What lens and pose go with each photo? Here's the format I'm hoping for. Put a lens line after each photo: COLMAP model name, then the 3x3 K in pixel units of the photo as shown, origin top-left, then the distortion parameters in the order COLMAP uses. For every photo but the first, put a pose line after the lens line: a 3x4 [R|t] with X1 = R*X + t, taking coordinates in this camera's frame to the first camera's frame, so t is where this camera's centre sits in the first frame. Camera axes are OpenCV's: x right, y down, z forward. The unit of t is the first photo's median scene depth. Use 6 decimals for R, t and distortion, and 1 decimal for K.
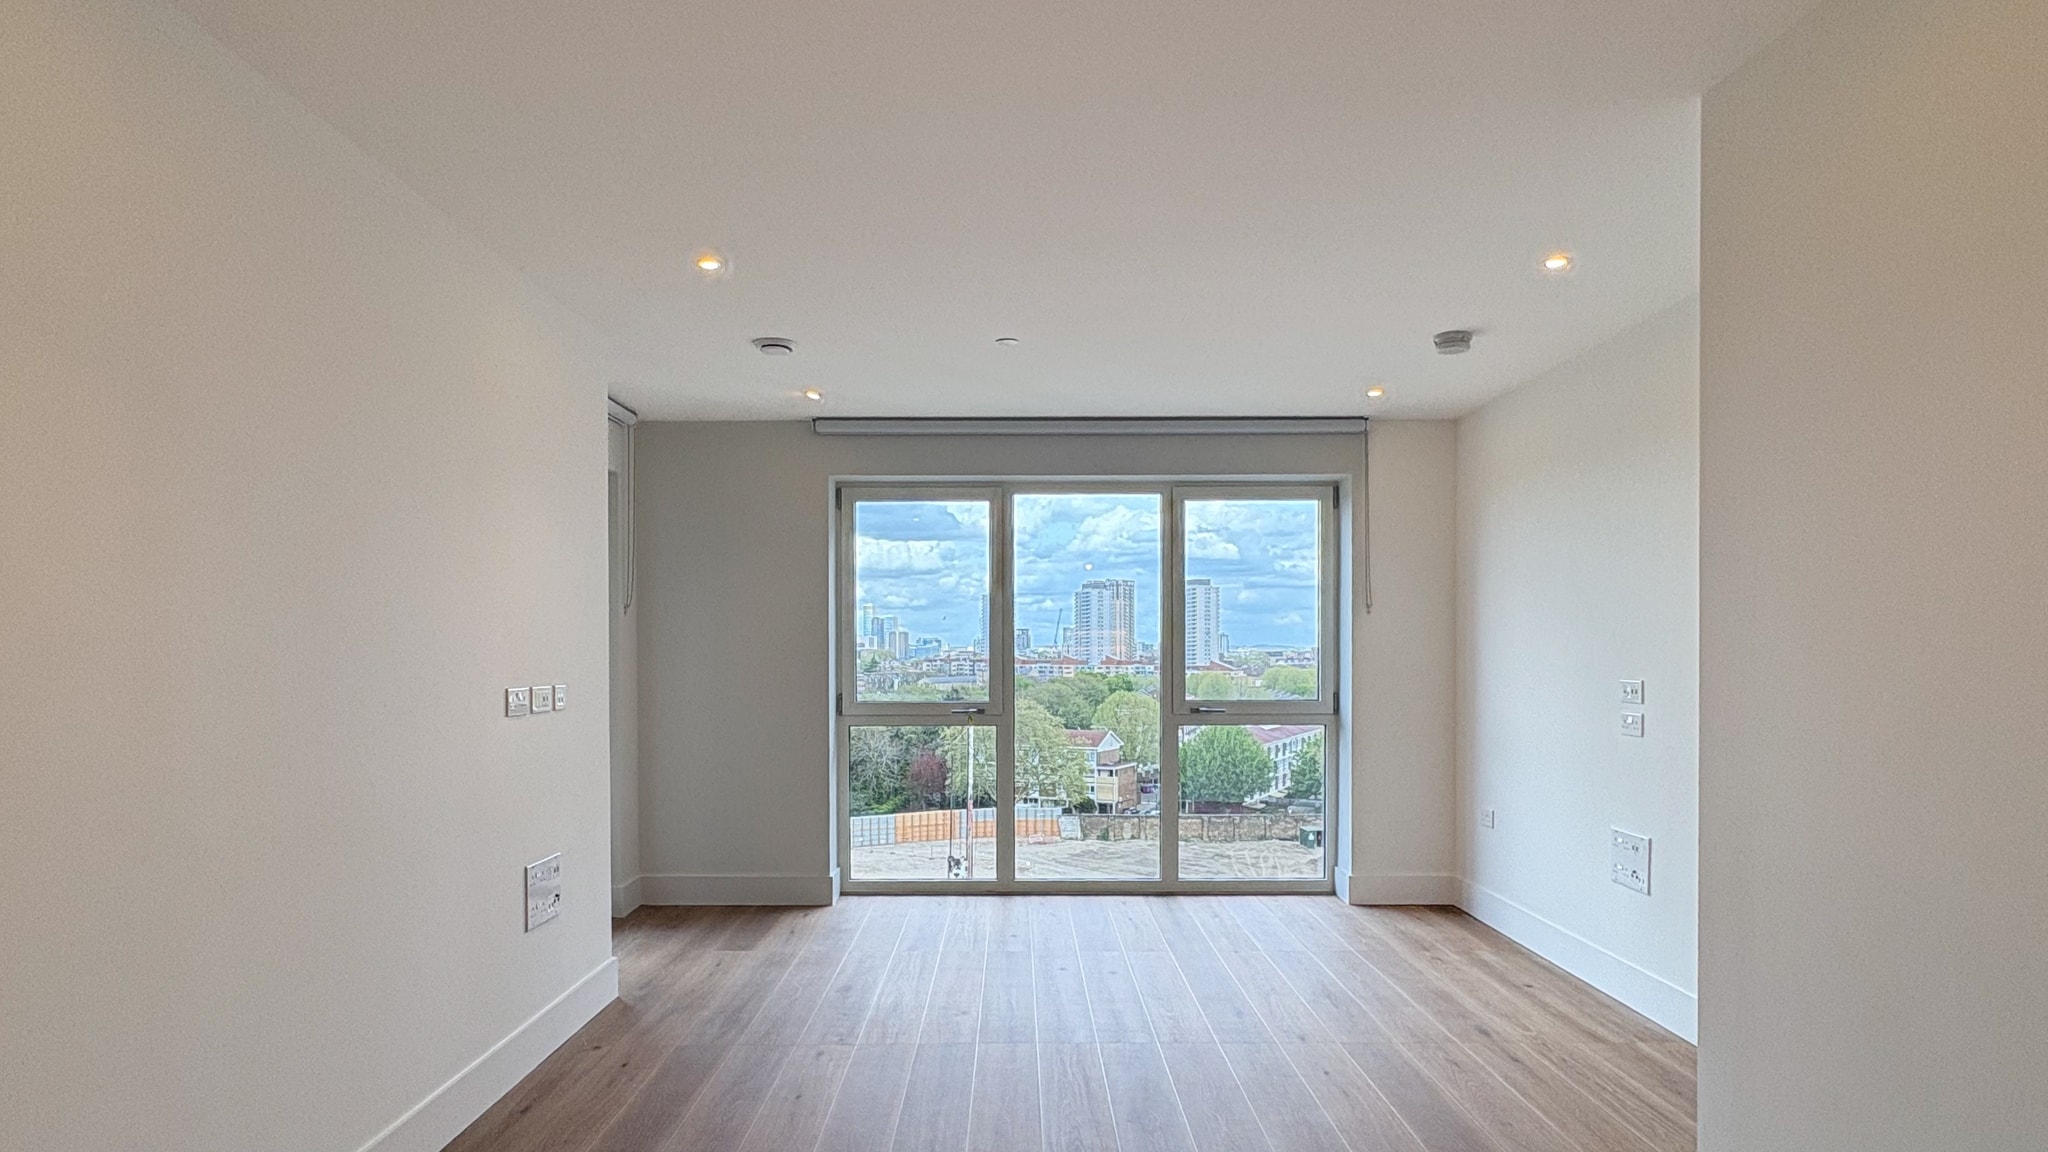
lens RADIAL K [[1179.4, 0, 1026.2], [0, 1179.4, 661.5], [0, 0, 1]] dist [-0.003844, -0.000603]
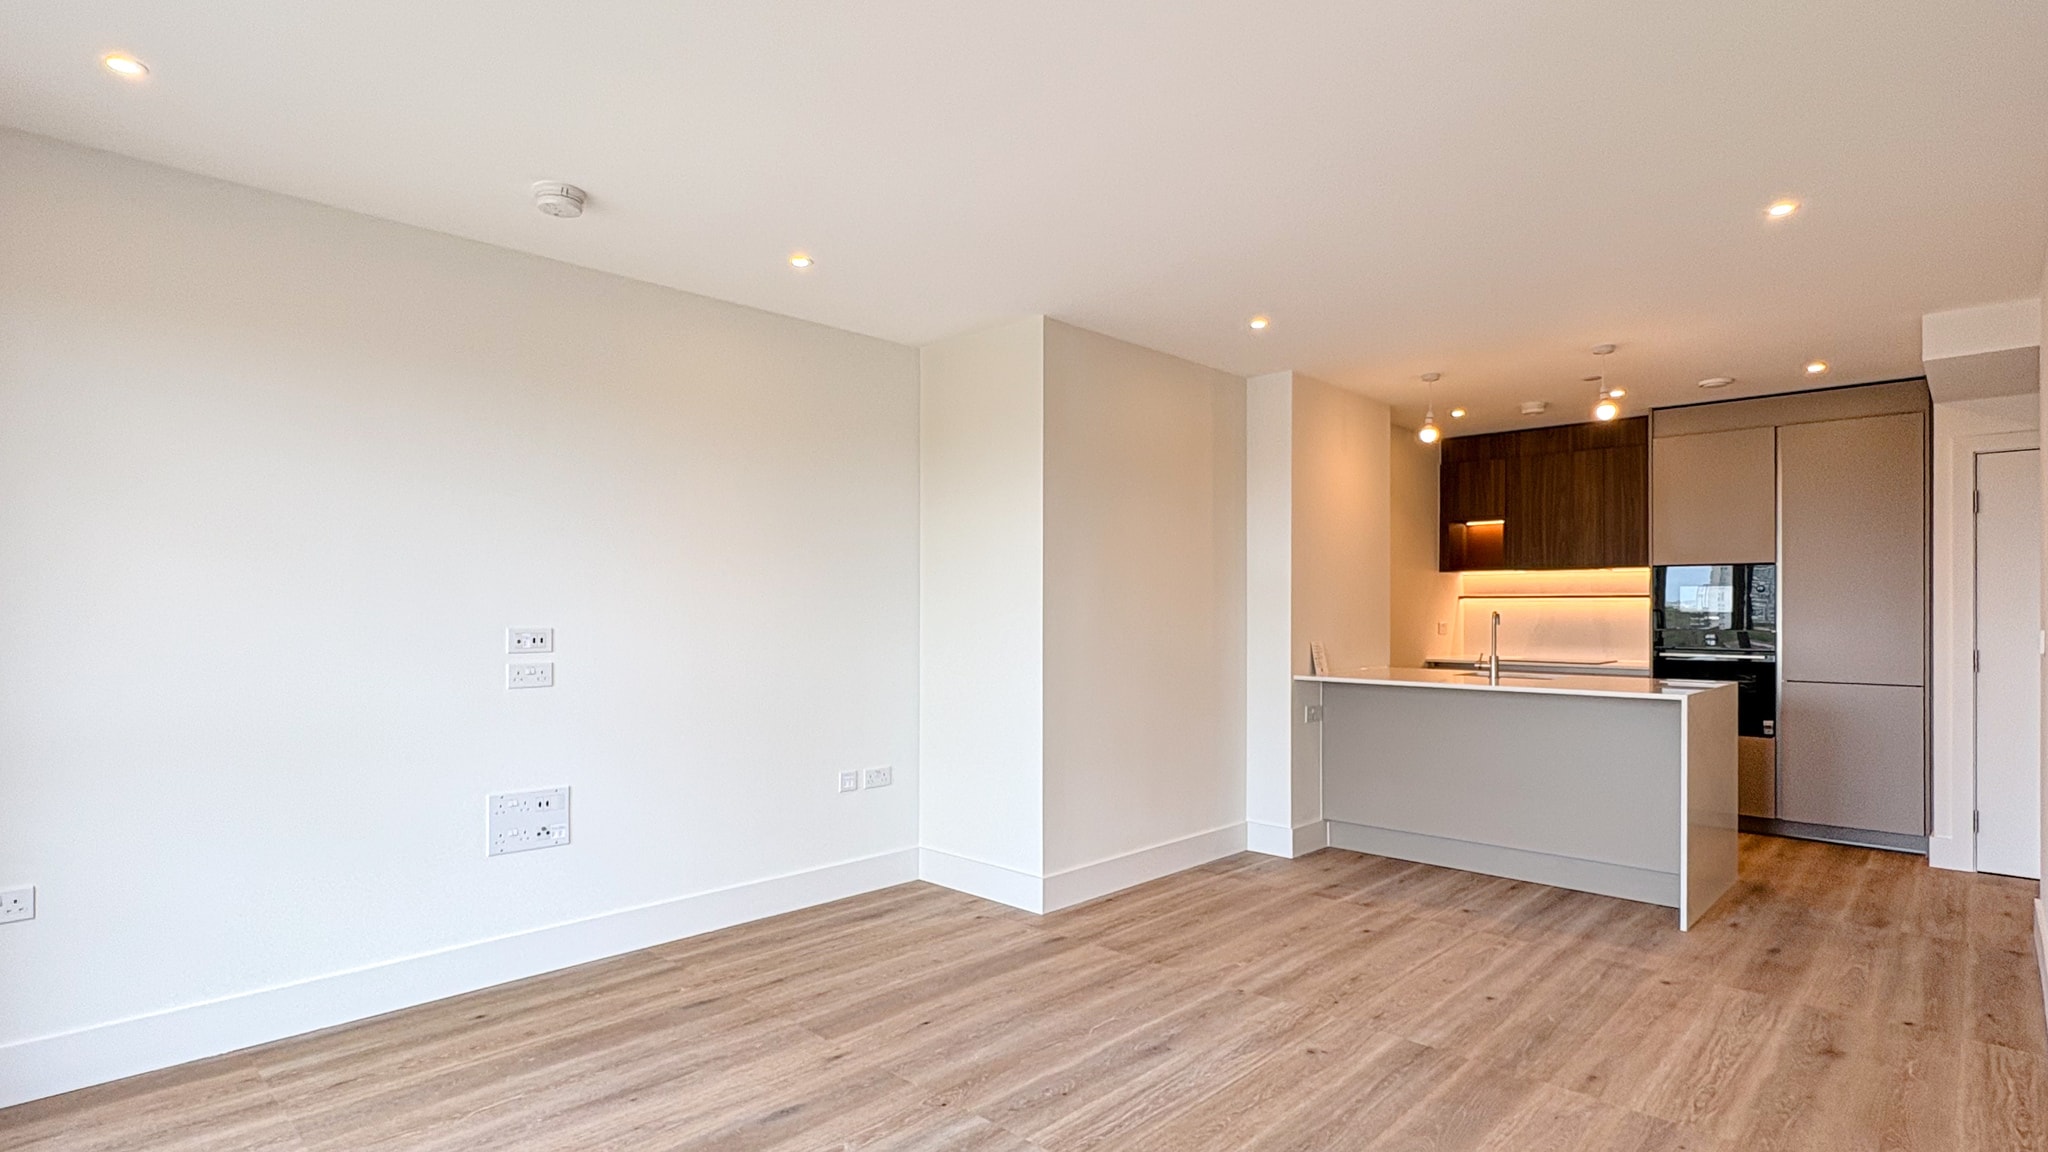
lens RADIAL K [[1029.9, 0, 1030.5], [0, 1029.9, 595.8], [0, 0, 1]] dist [-0.002068, 0.000128]
pose [[-0.723967, 0.007491, 0.689794, -0.344016], [0.006994, 0.999969, -0.003519, -0.004280], [-0.689800, 0.002277, -0.723997, 1.322302]]
